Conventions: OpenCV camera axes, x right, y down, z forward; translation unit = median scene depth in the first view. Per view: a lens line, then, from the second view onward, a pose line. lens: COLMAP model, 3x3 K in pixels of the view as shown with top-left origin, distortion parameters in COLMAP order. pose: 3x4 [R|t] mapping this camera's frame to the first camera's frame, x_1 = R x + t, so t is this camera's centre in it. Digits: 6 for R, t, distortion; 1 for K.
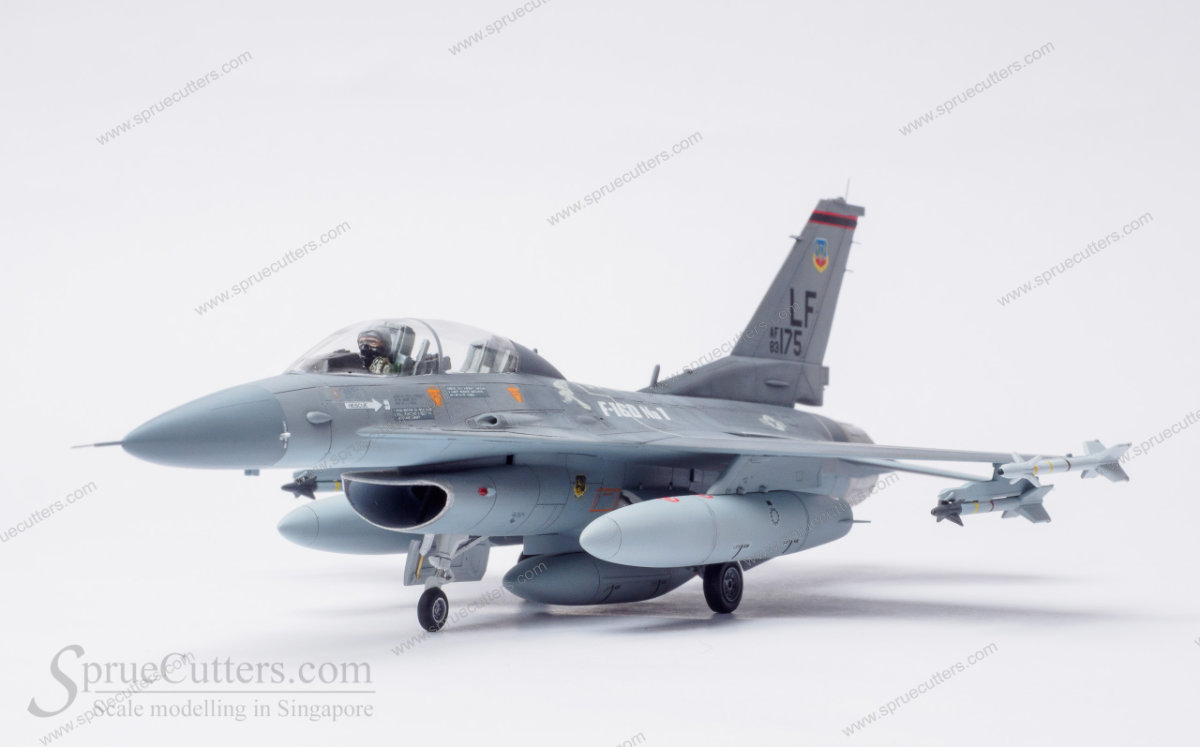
lens RADIAL K [[3061.9, 0, 631.9], [0, 3061.9, 379.9], [0, 0, 1]] dist [0.038377, 0.000000]
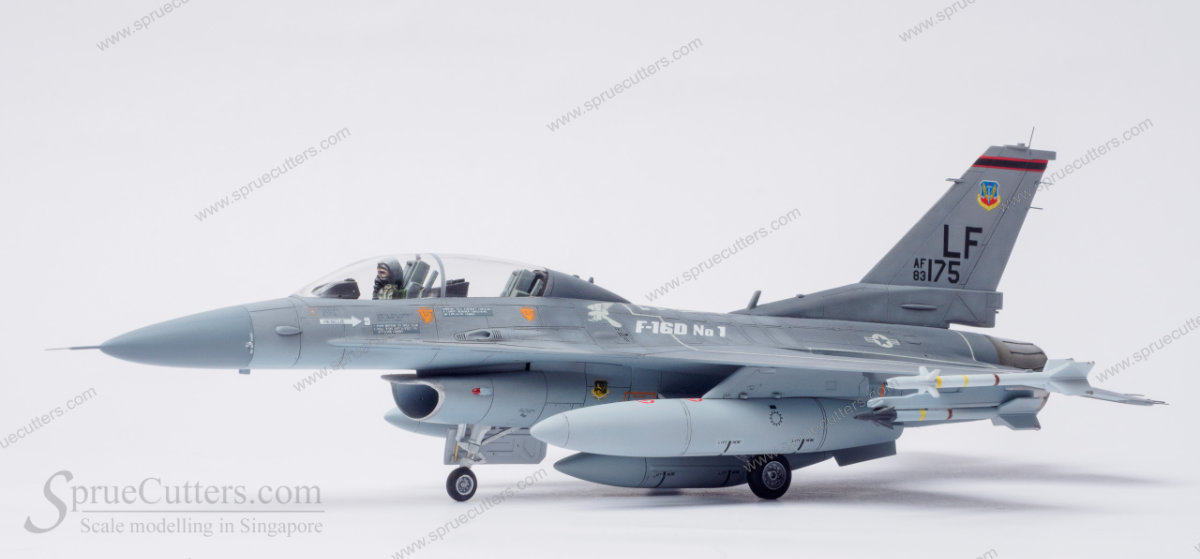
lens RADIAL K [[2873.6, 0, 594.1], [0, 2873.6, 283.4], [0, 0, 1]] dist [0.038477, 0.000000]
pose [[0.888225, 0.001434, -0.459406, 0.486804], [-0.004491, 0.999974, -0.005562, -0.001302], [0.459387, 0.007003, 0.888209, -0.024573]]
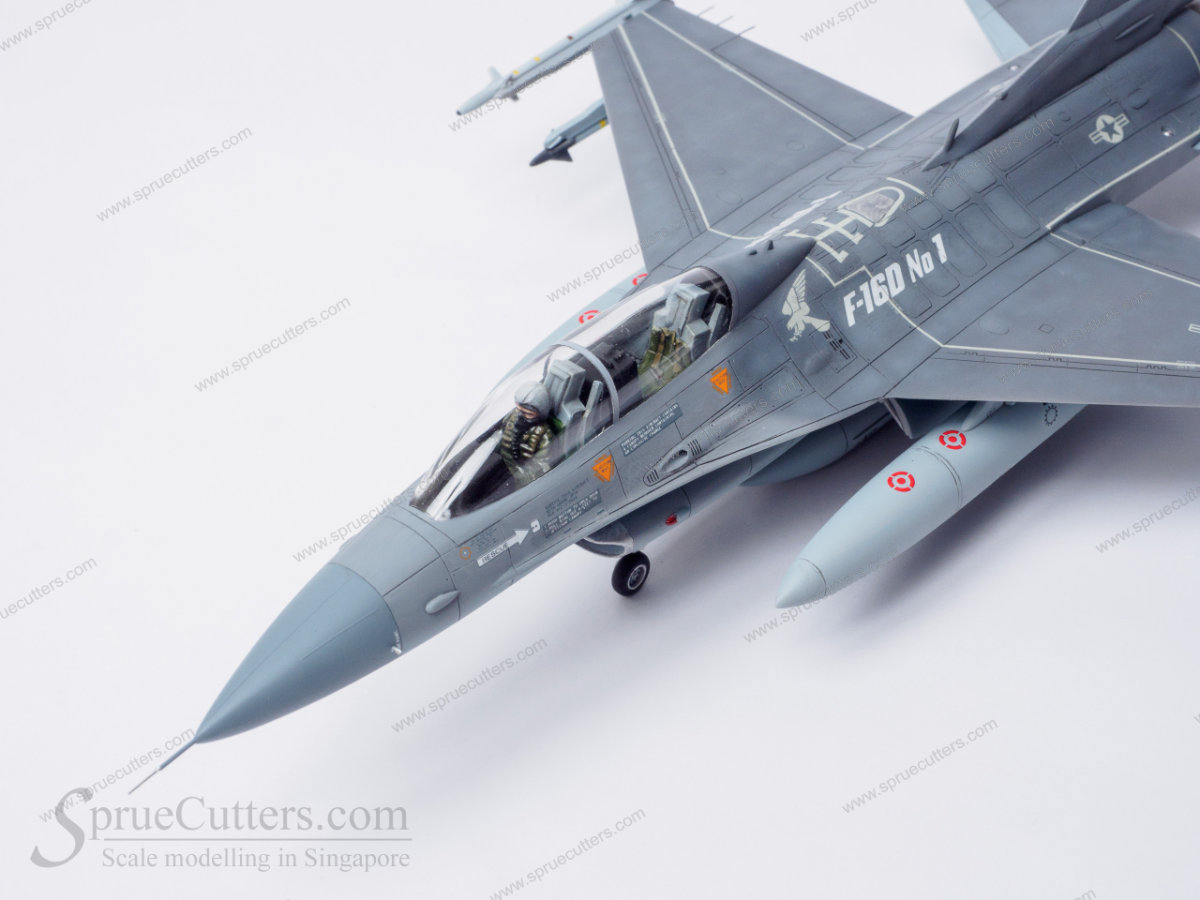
lens RADIAL K [[2812.1, 0, 596.7], [0, 2812.1, 459.9], [0, 0, 1]] dist [0.066044, 0.000000]
pose [[0.972105, 0.115382, -0.204204, 0.083444], [0.045543, 0.761203, 0.646913, -0.449127], [0.230083, -0.638167, 0.734714, 0.379571]]
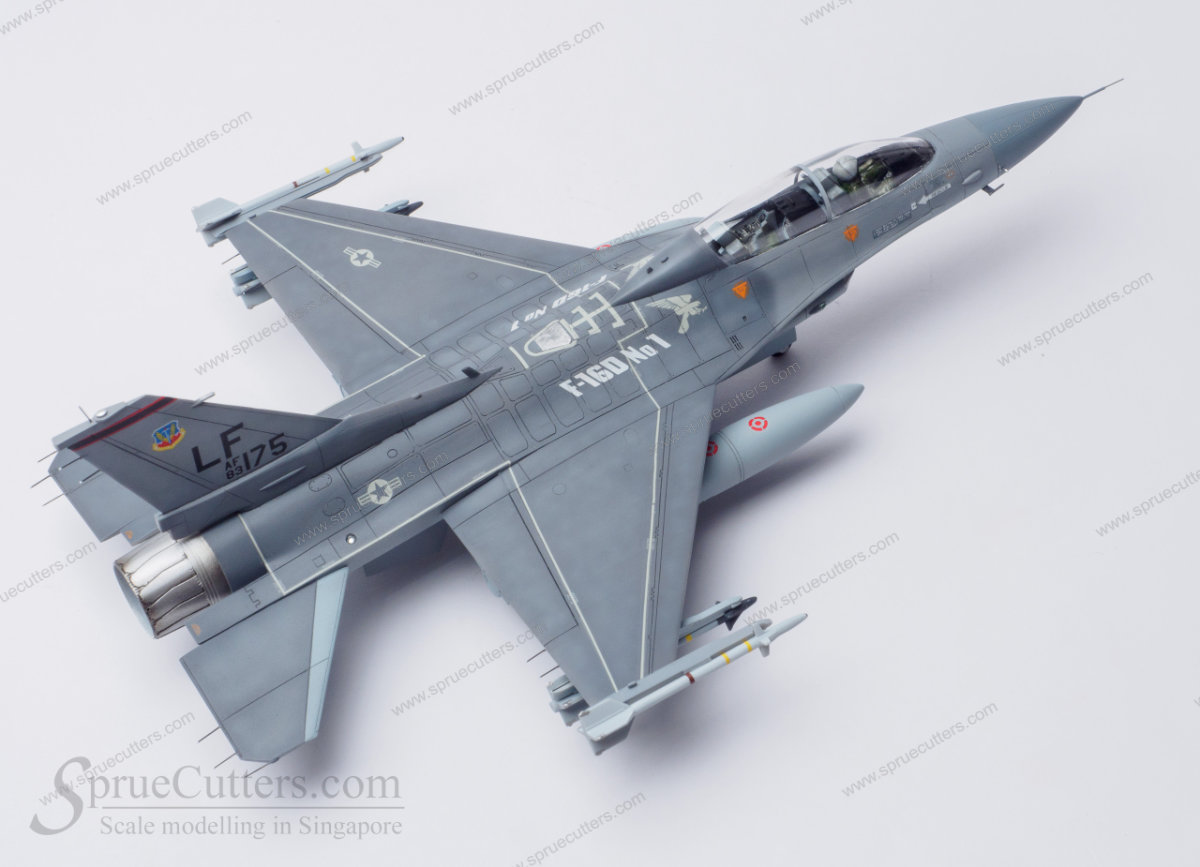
lens RADIAL K [[3279.4, 0, 605.6], [0, 3279.4, 424.7], [0, 0, 1]] dist [0.045151, 0.000000]
pose [[-0.876019, -0.343744, 0.338277, -0.460730], [0.046597, 0.637807, 0.768786, -0.935679], [-0.480021, 0.689233, -0.542713, 1.702117]]
